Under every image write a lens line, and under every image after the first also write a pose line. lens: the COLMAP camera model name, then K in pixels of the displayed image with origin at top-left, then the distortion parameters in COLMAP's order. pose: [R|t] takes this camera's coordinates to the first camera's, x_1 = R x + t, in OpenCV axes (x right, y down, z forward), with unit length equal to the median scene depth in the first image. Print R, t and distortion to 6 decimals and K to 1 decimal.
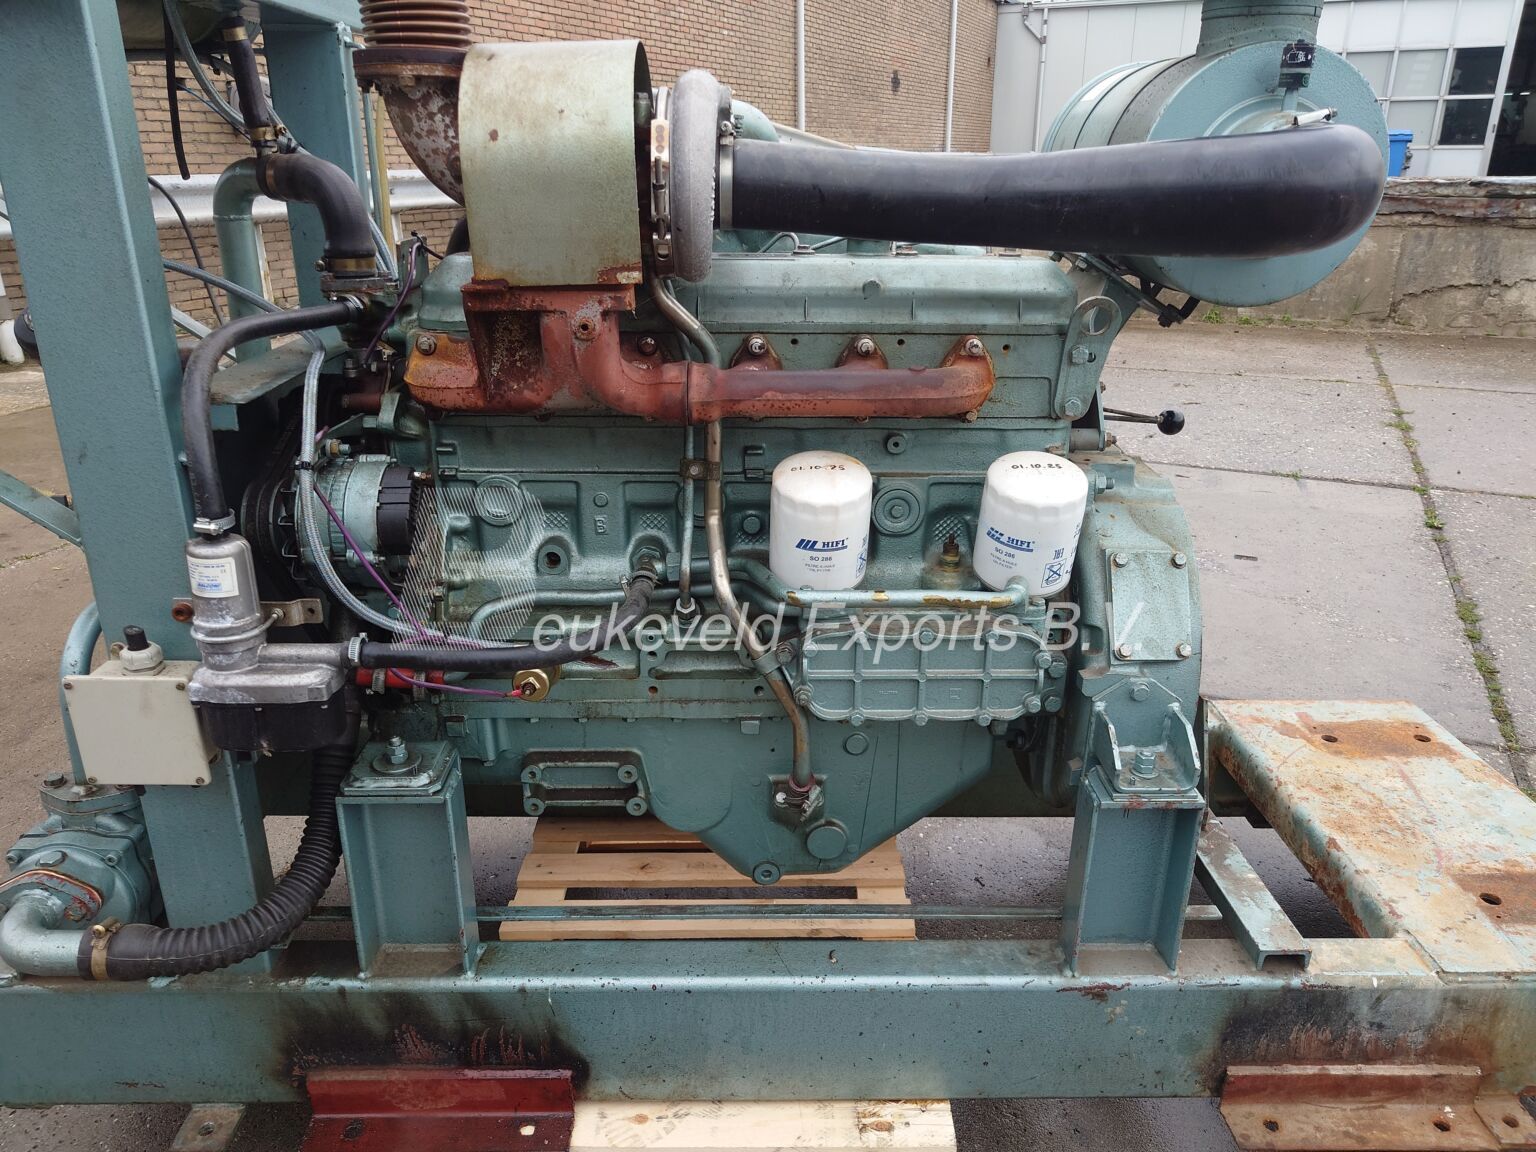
lens RADIAL K [[1103.0, 0, 765.7], [0, 1103.0, 574.4], [0, 0, 1]] dist [-0.007049, 0.013626]
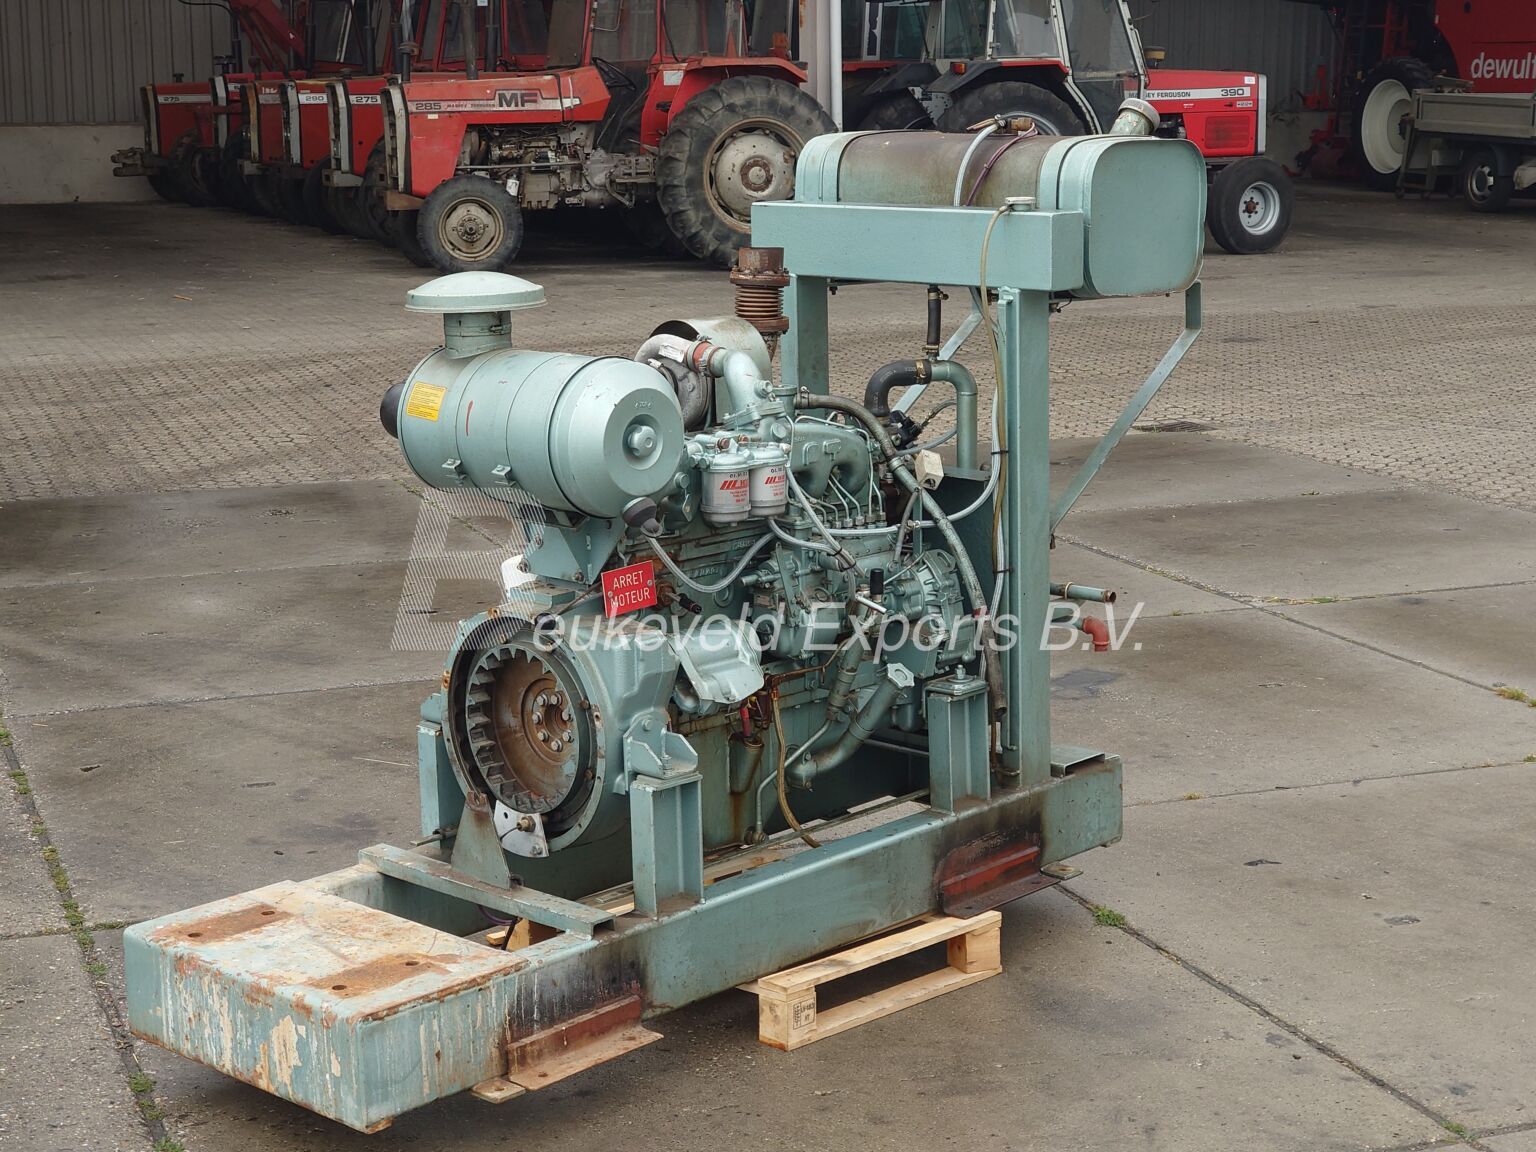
lens RADIAL K [[2649.0, 0, 767.8], [0, 2649.0, 565.8], [0, 0, 1]] dist [0.008136, 0.000000]
pose [[-0.710271, 0.134660, -0.690929, 2.719844], [-0.243676, 0.873812, 0.420801, -1.829388], [0.660407, 0.467246, -0.587830, 3.509164]]
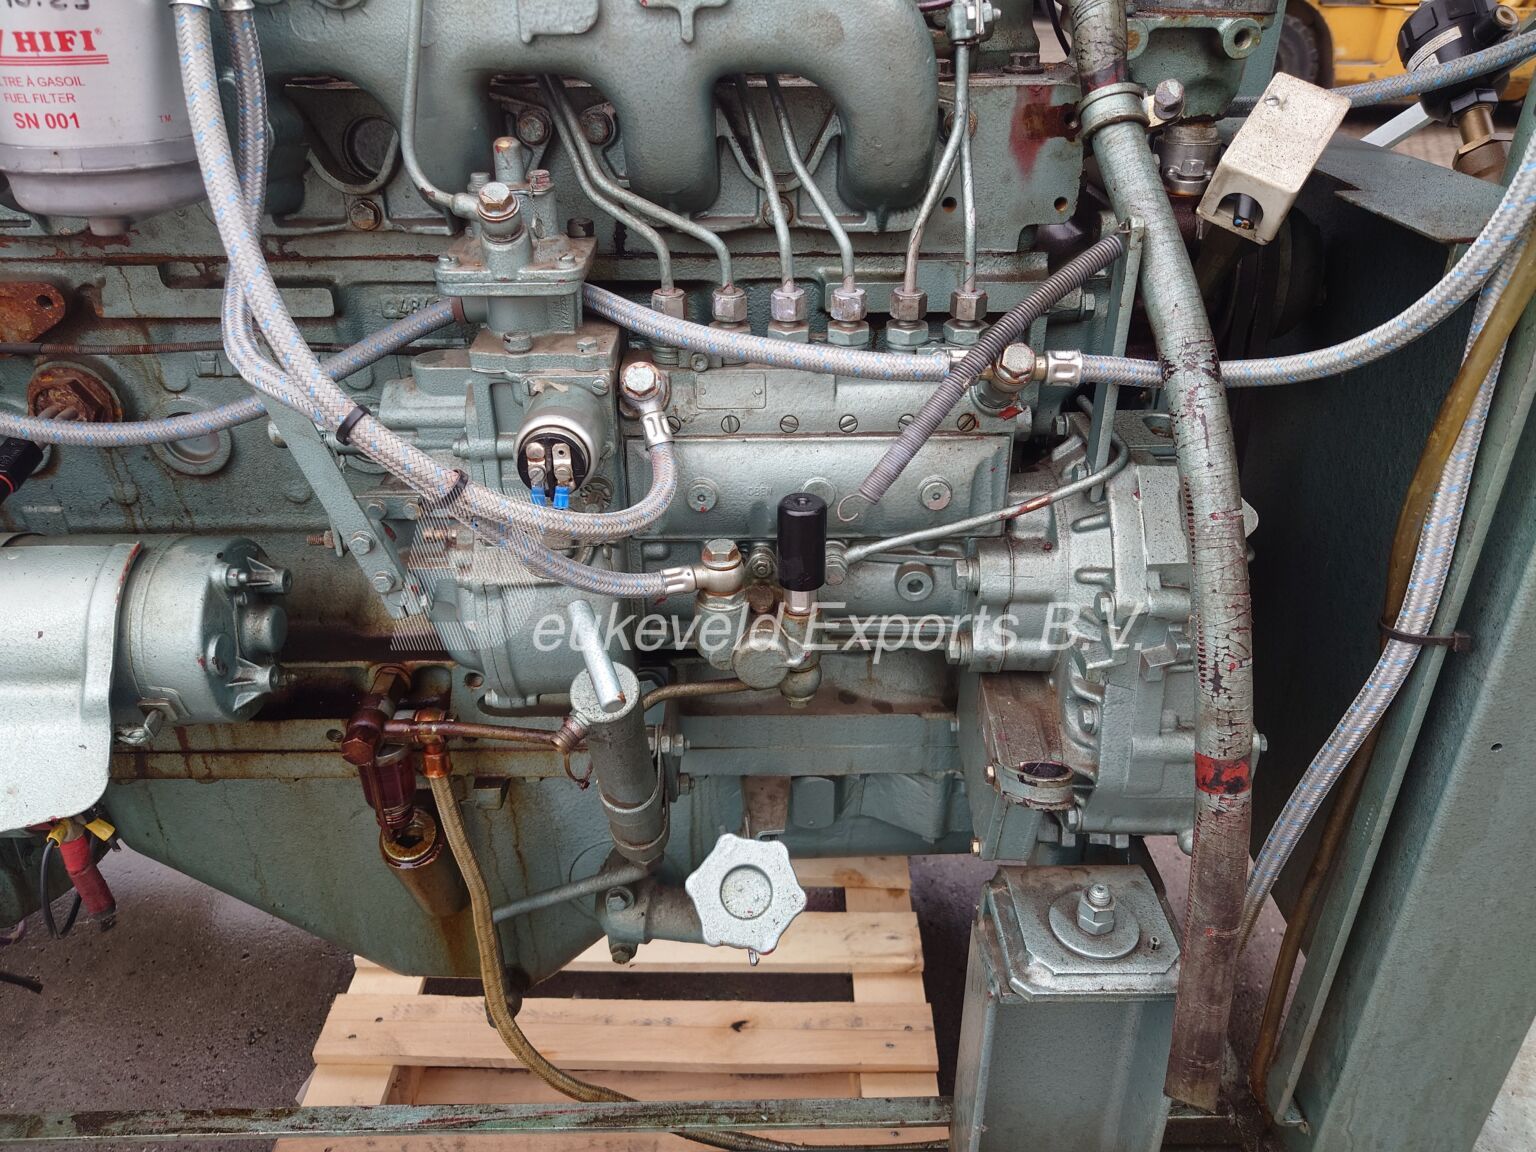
lens RADIAL K [[1103.0, 0, 756.3], [0, 1103.0, 553.0], [0, 0, 1]] dist [-0.007049, 0.013626]
pose [[-0.999854, -0.014069, 0.009678, -0.167422], [-0.001701, 0.645999, 0.763336, -0.502100], [-0.016991, 0.763209, -0.645929, 1.561925]]
